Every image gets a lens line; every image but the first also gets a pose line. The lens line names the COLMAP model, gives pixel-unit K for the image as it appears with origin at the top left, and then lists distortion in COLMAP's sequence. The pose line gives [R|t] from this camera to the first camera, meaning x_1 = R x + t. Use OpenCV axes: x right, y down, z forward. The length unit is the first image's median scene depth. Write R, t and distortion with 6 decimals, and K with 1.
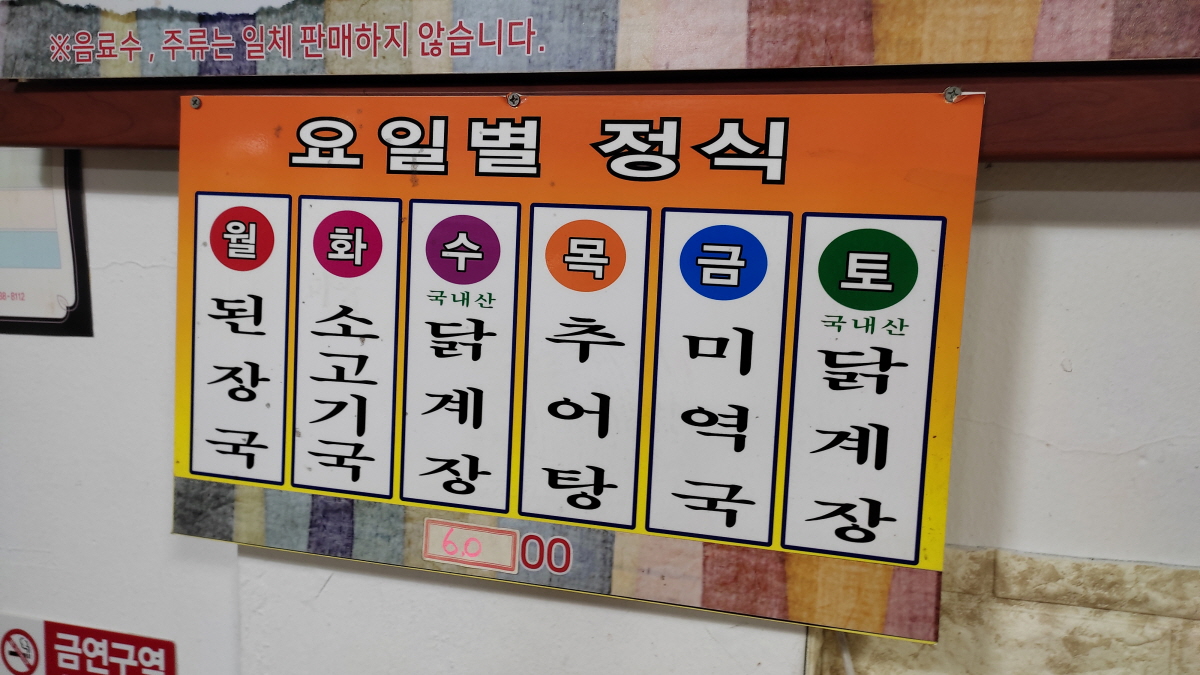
lens RADIAL K [[896.9, 0, 606.5], [0, 896.9, 344.1], [0, 0, 1]] dist [0.042578, -0.049188]
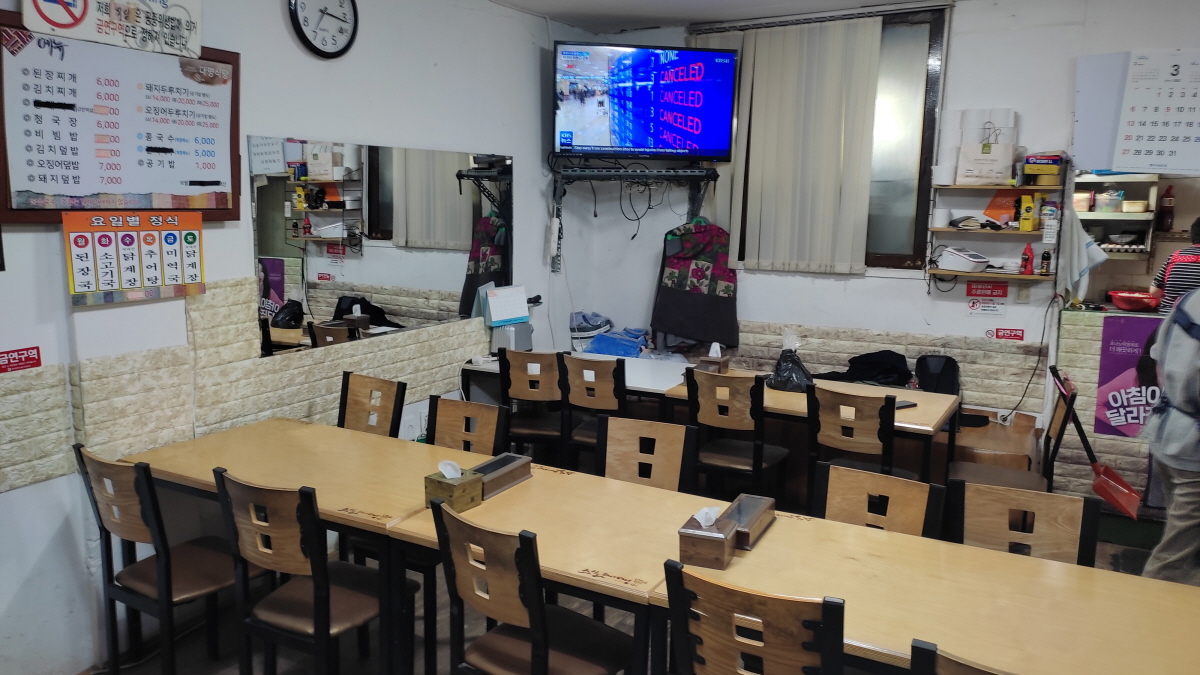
lens RADIAL K [[896.9, 0, 597.5], [0, 896.9, 335.9], [0, 0, 1]] dist [0.042578, -0.049188]
pose [[0.213848, -0.180321, 0.960080, -4.907383], [0.108432, 0.981124, 0.160121, -0.103965], [-0.970830, 0.069862, 0.229364, -2.967519]]
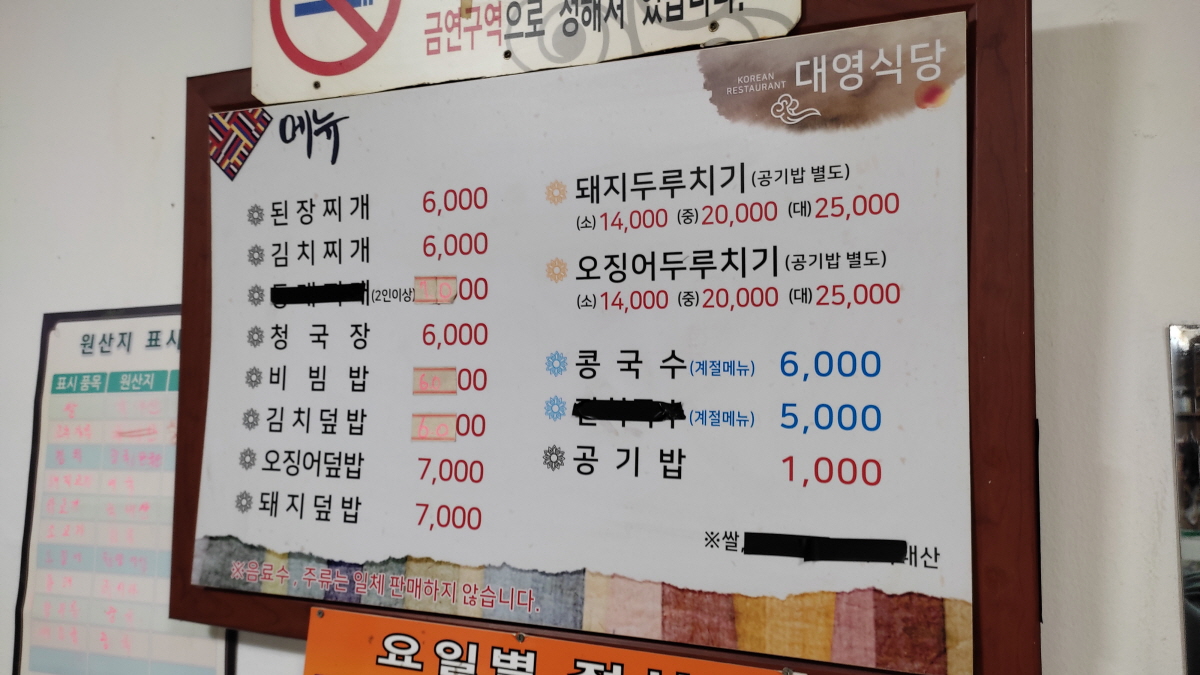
lens RADIAL K [[896.9, 0, 597.0], [0, 896.9, 336.4], [0, 0, 1]] dist [0.042578, -0.049188]
pose [[0.995420, -0.009916, -0.095084, 0.175819], [-0.013093, 0.971093, -0.238342, -0.396180], [0.094699, 0.238495, 0.966515, -0.590548]]
